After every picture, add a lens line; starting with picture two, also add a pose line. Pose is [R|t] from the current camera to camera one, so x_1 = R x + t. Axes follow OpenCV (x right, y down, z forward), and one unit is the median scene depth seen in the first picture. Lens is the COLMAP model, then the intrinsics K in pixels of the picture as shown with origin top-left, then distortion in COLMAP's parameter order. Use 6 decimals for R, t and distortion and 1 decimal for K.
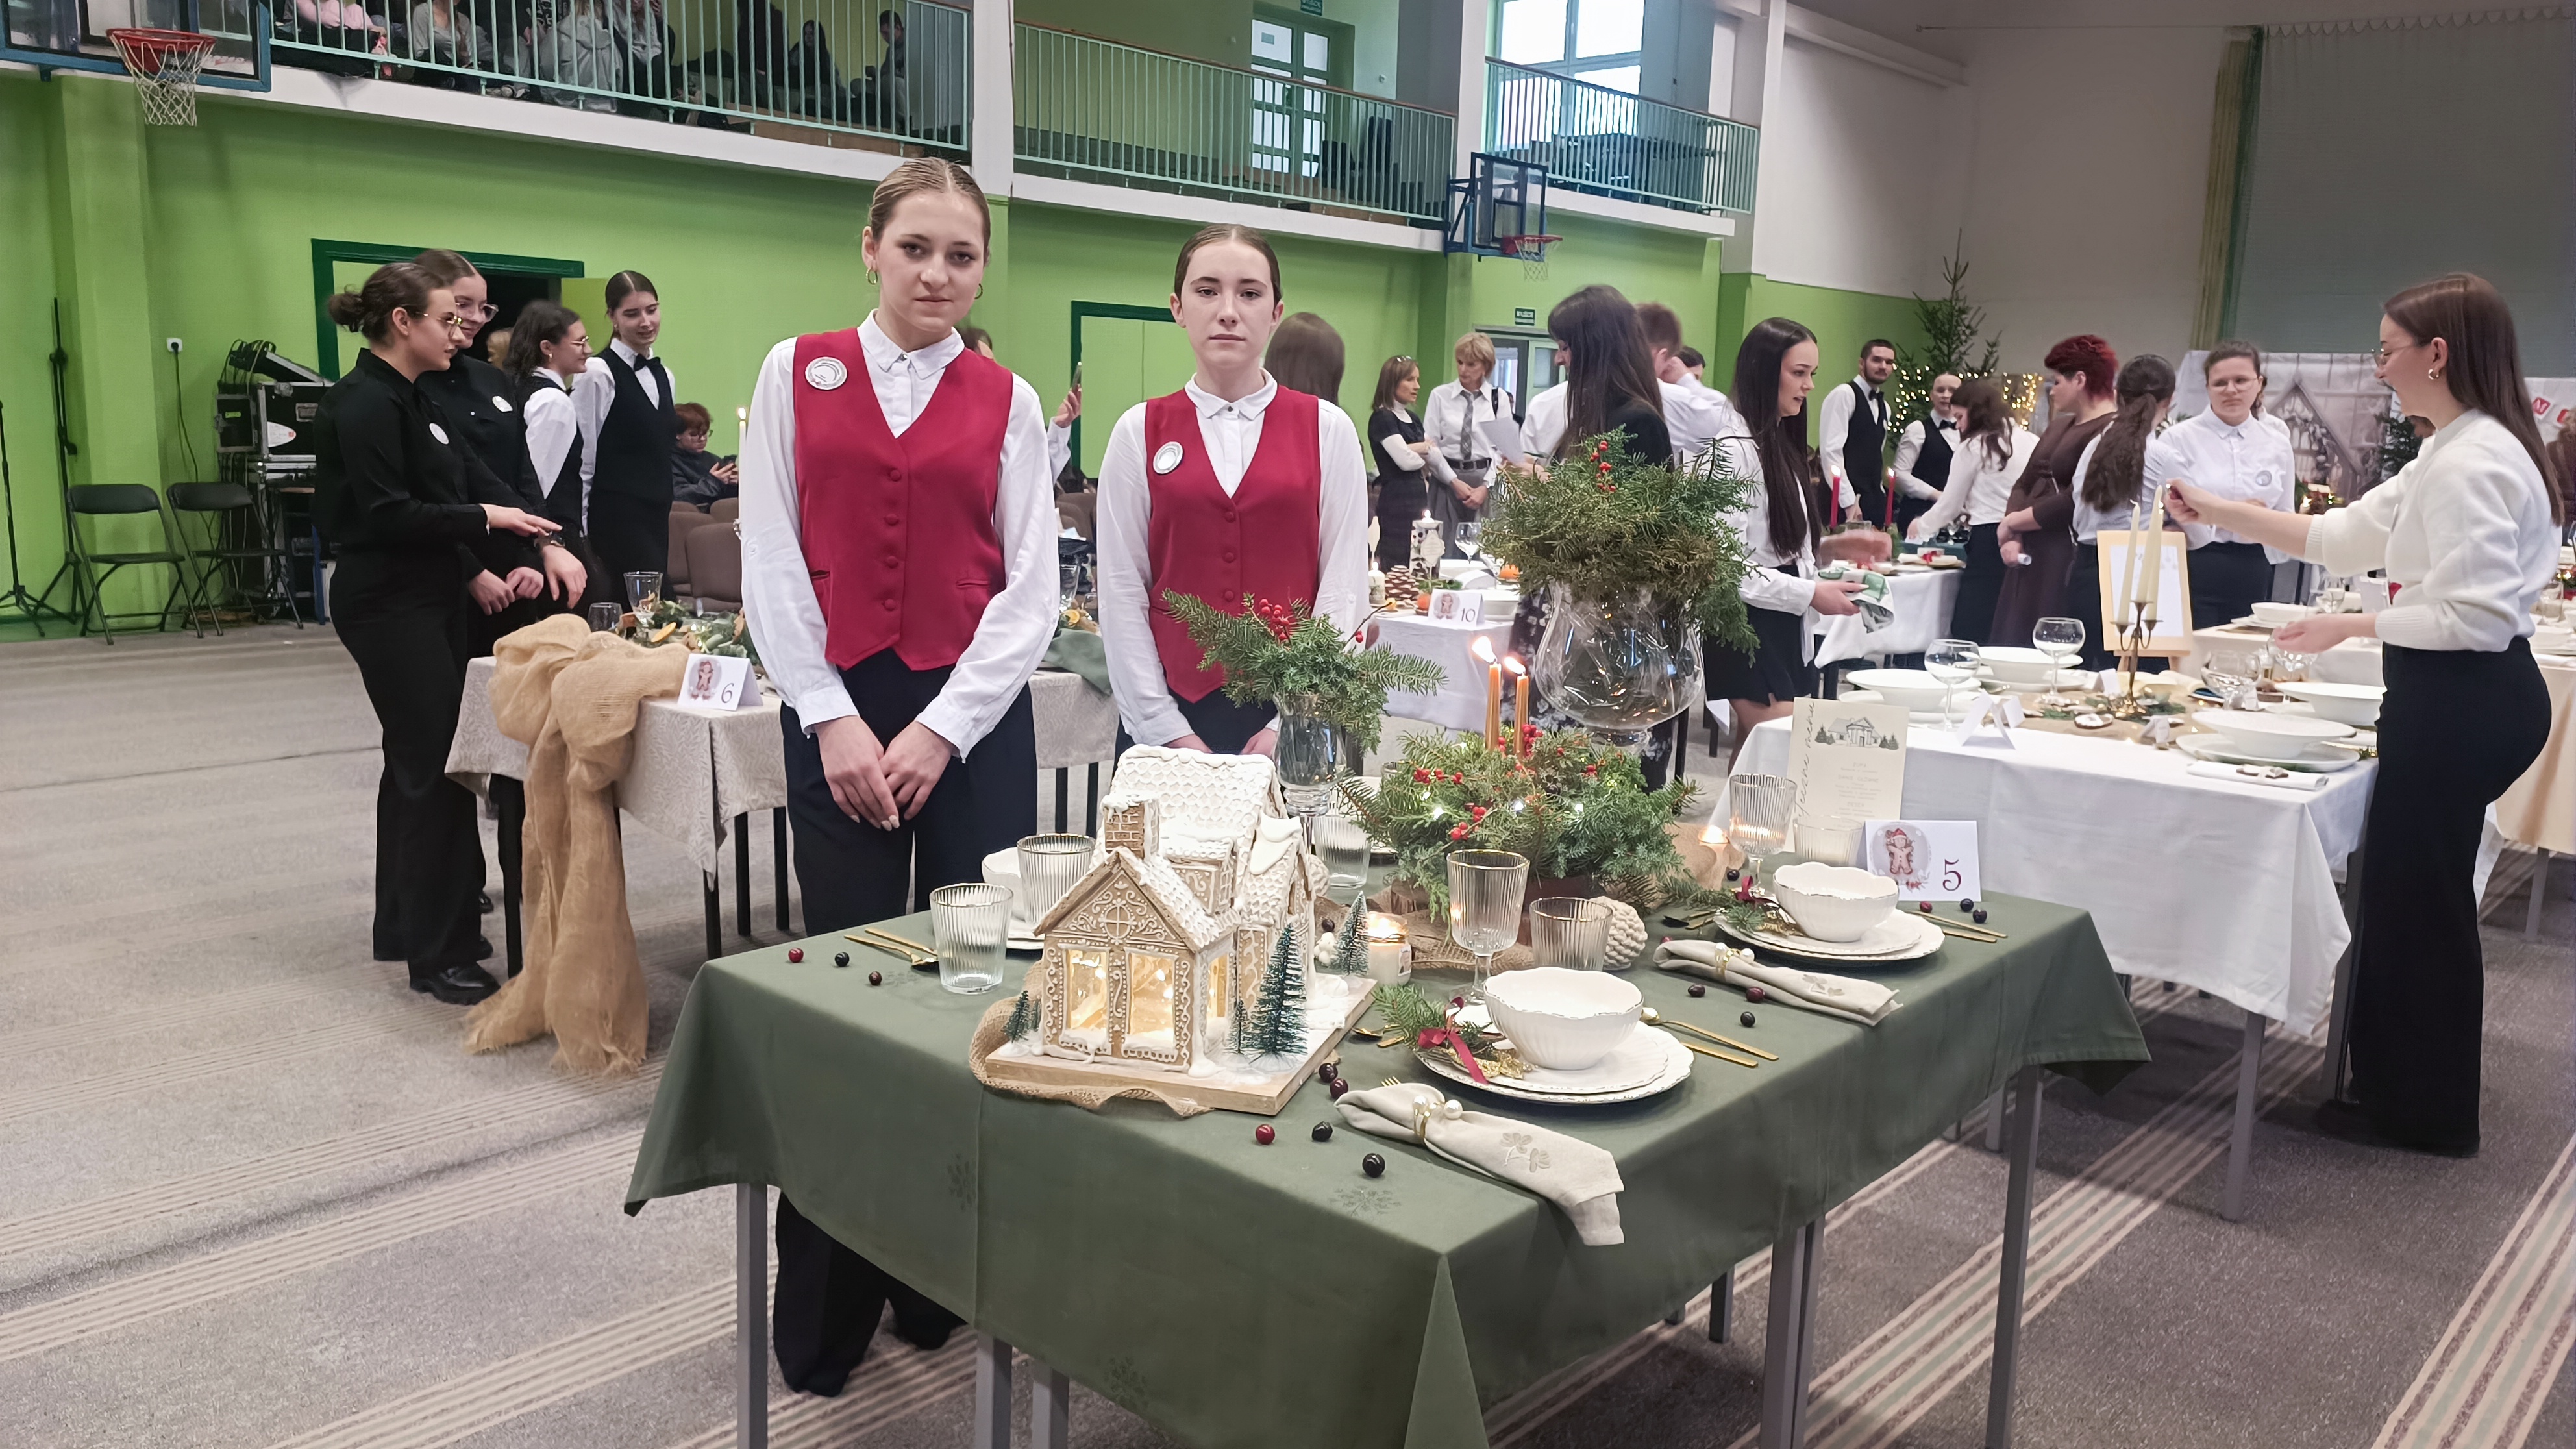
lens RADIAL K [[1868.1, 0, 1293.9], [0, 1868.1, 715.6], [0, 0, 1]] dist [0.029568, -0.033996]
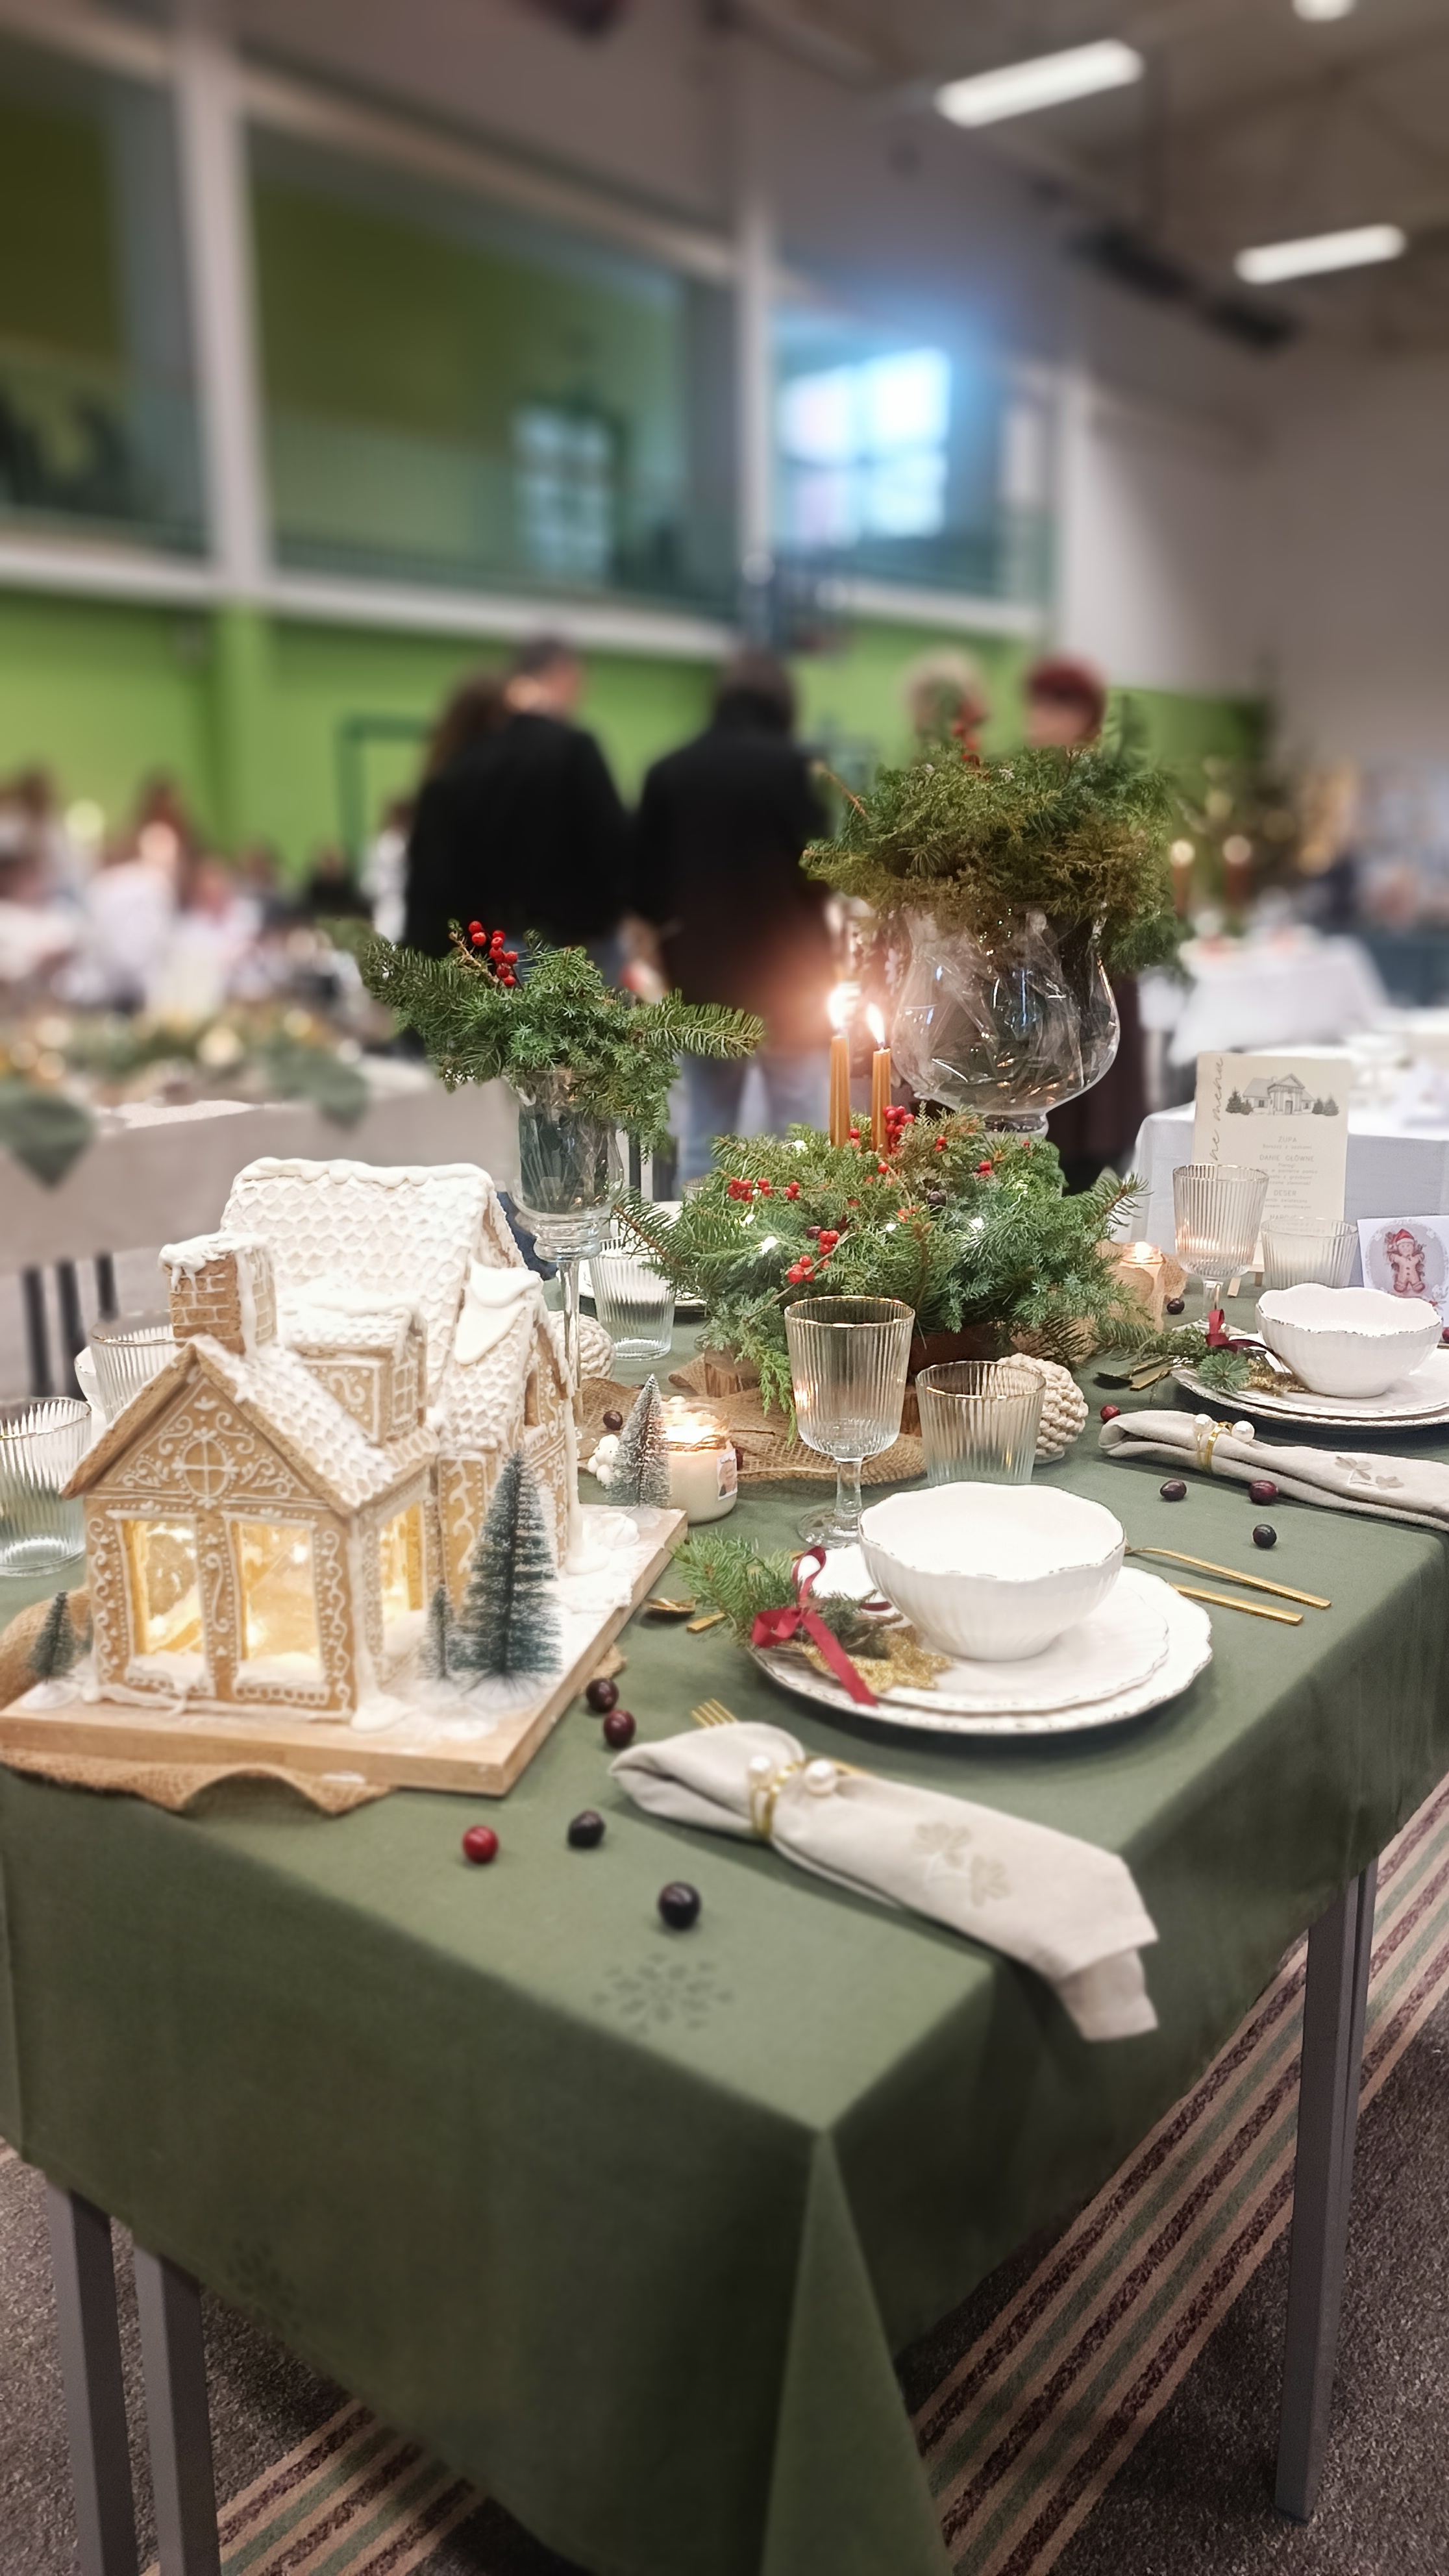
lens RADIAL K [[1868.1, 0, 738.1], [0, 1868.1, 1280.1], [0, 0, 1]] dist [0.029568, -0.033996]
pose [[0.996495, -0.058065, 0.060221, 0.022459], [0.053956, 0.996242, 0.067750, 0.016522], [-0.063929, -0.064264, 0.995883, 0.288621]]
